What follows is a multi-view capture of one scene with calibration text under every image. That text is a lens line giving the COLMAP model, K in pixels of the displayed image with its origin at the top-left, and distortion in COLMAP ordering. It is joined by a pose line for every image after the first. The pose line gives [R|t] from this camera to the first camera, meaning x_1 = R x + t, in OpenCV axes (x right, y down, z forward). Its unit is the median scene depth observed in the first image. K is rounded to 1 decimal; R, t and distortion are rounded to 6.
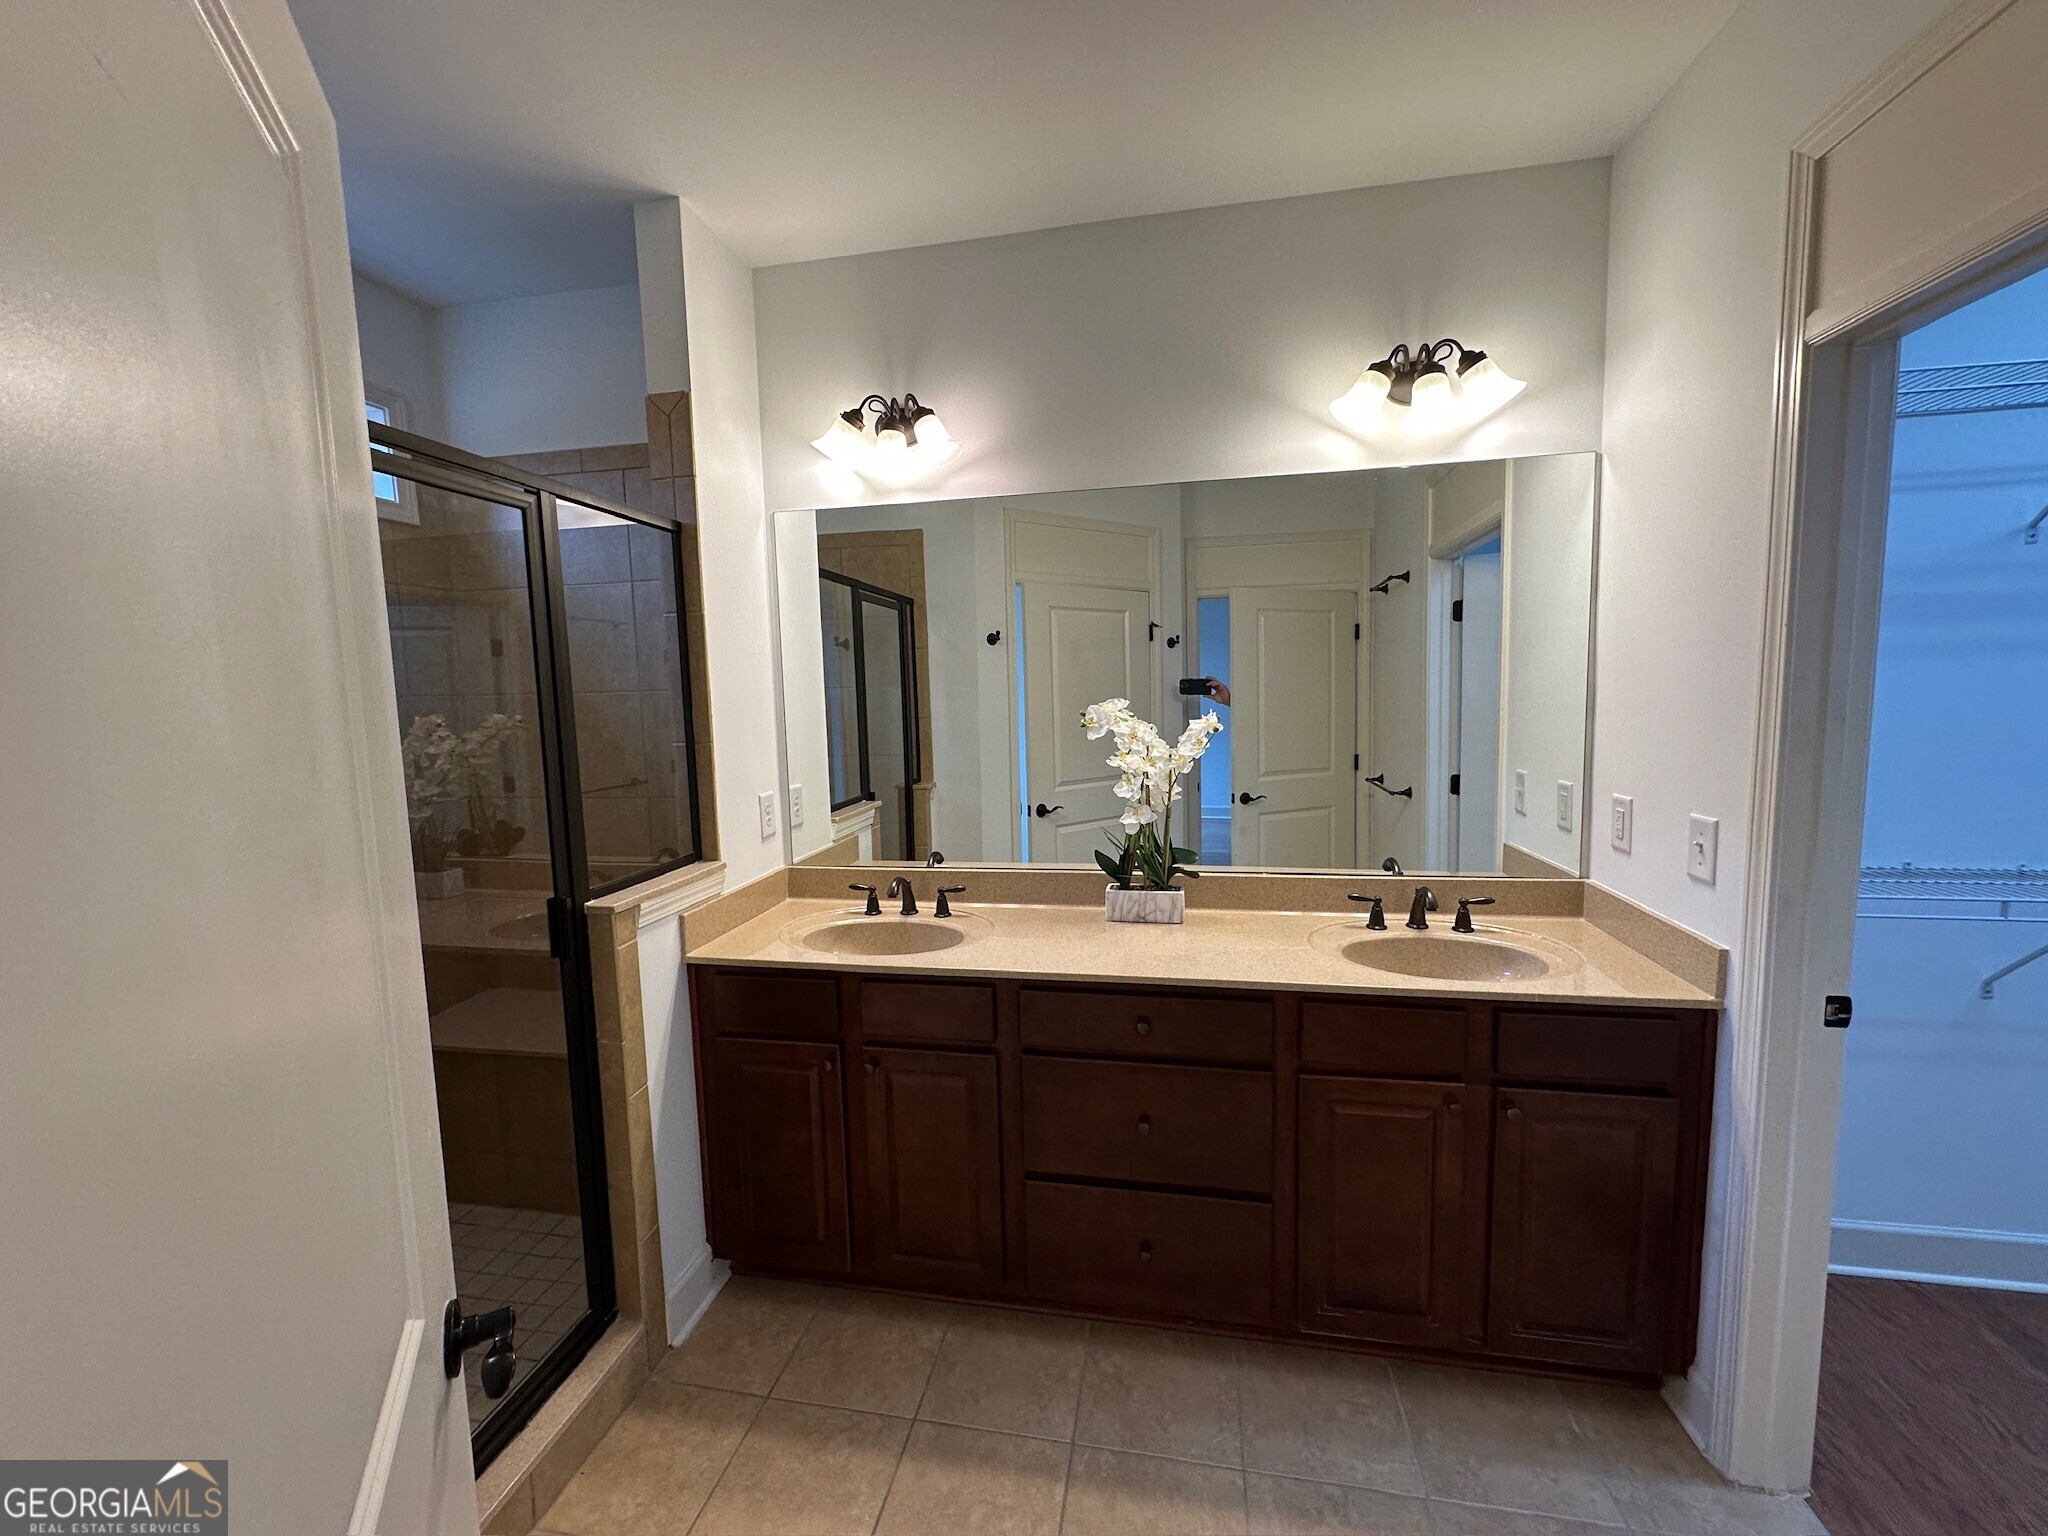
lens RADIAL K [[814.4, 0, 1023.0], [0, 814.4, 769.3], [0, 0, 1]] dist [-0.001800, 0.000302]
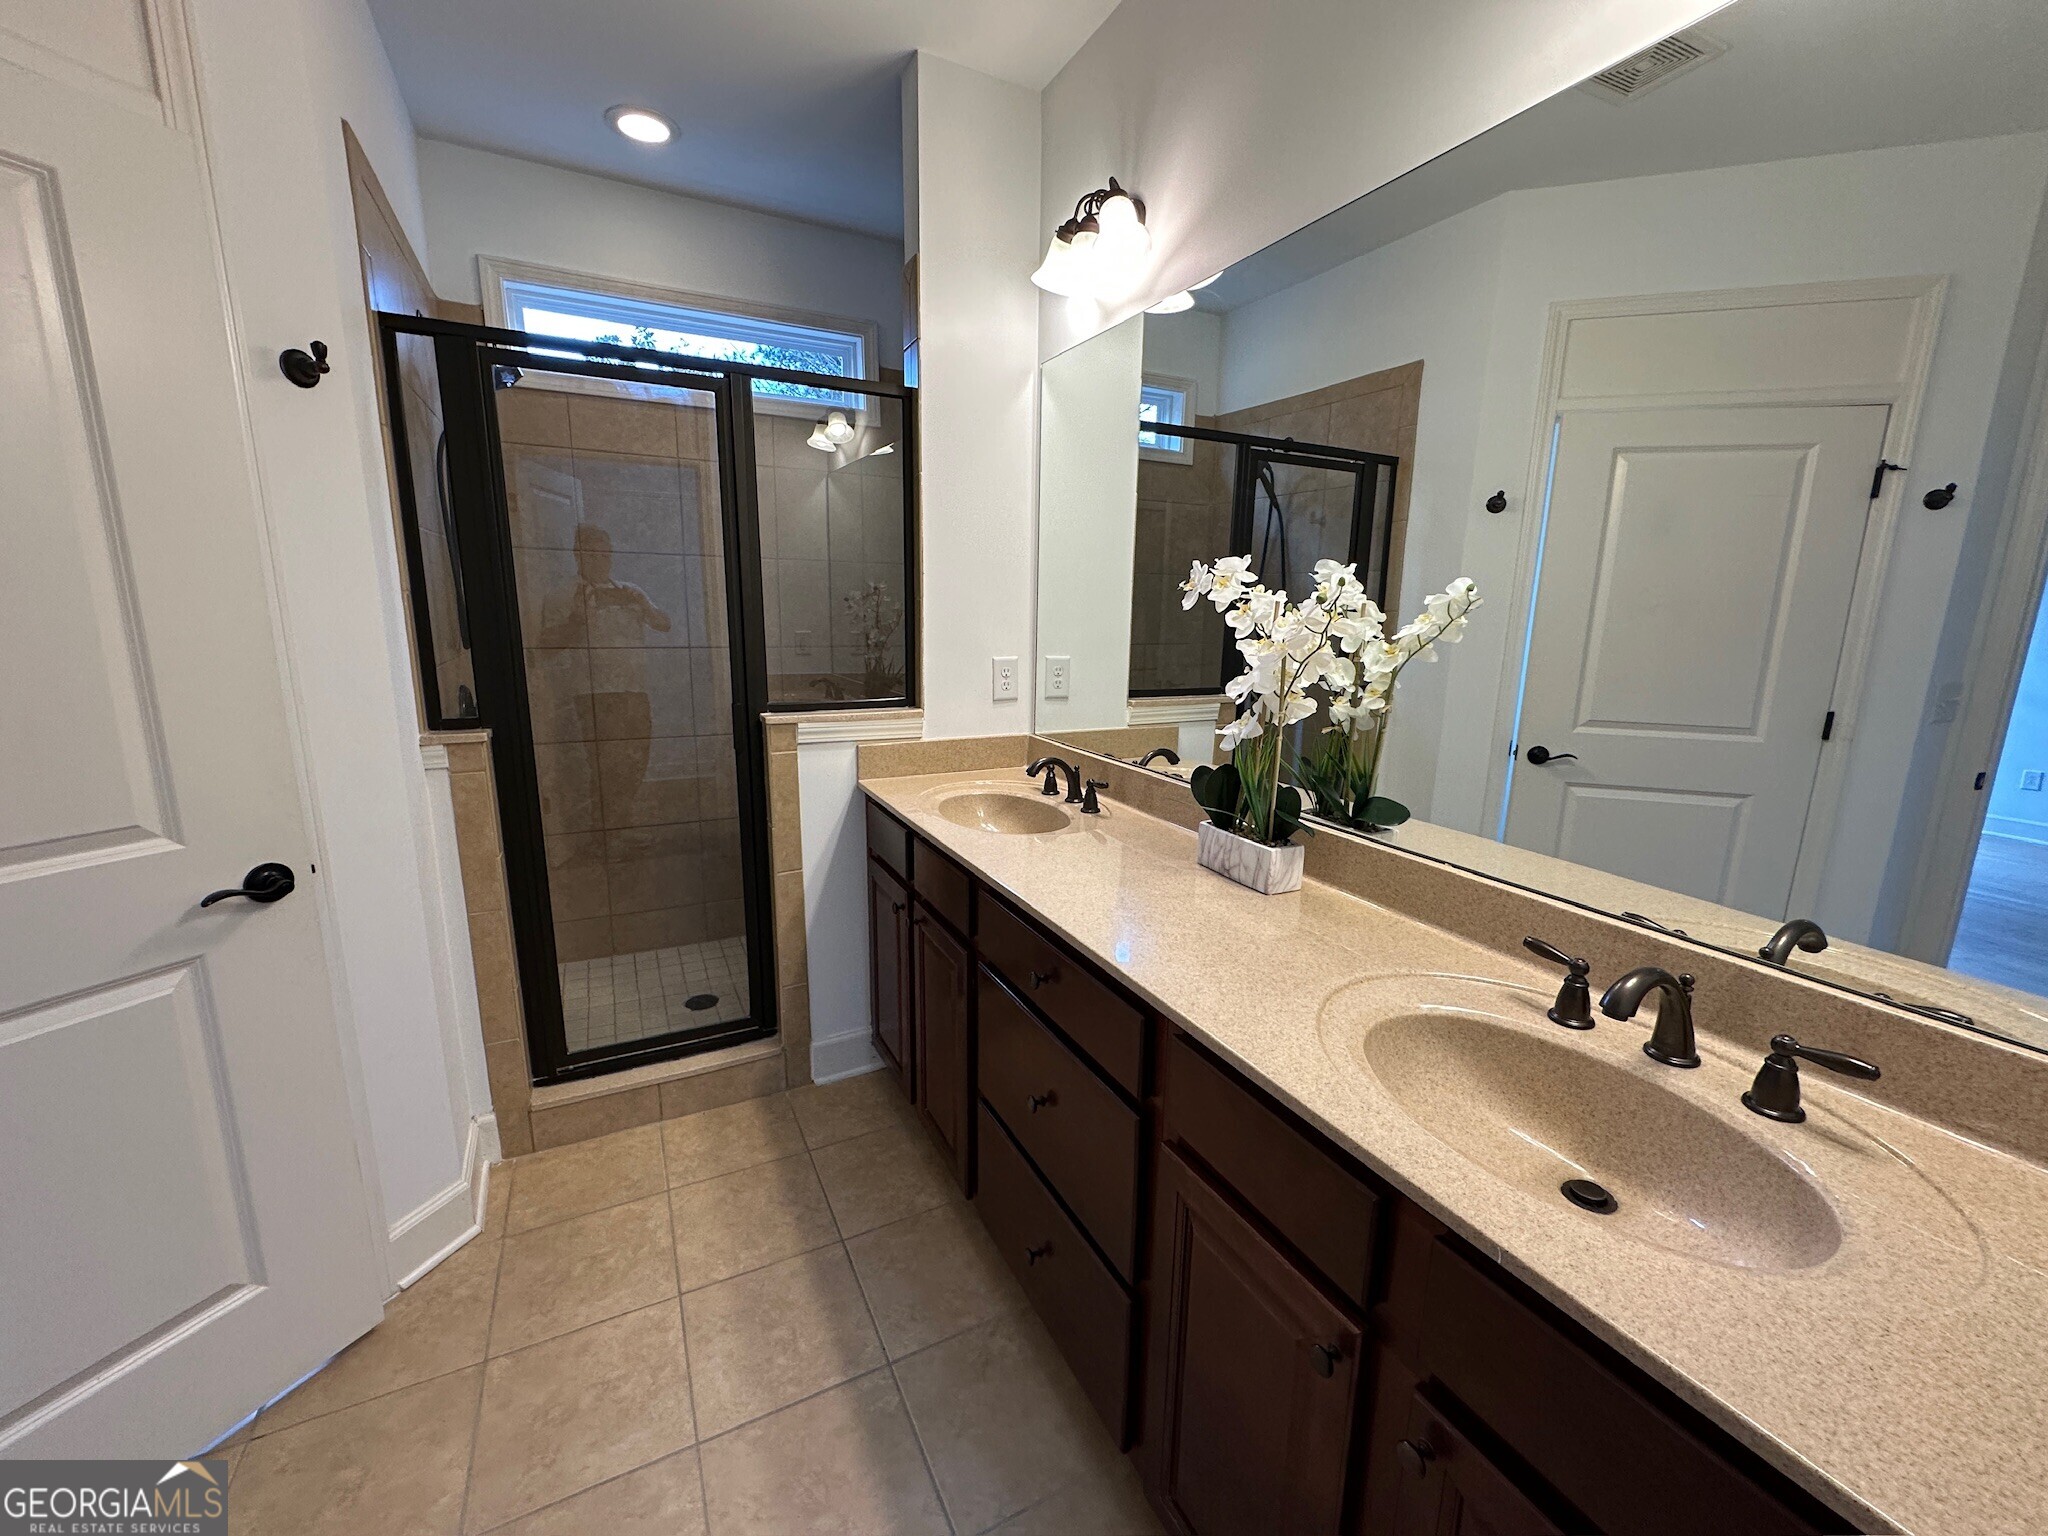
lens RADIAL K [[814.4, 0, 1023.0], [0, 814.4, 769.3], [0, 0, 1]] dist [-0.001800, 0.000302]
pose [[0.613824, 0.192013, -0.765735, 0.587963], [-0.111959, 0.981339, 0.156329, 0.005799], [0.781463, -0.010228, 0.623867, 0.442639]]
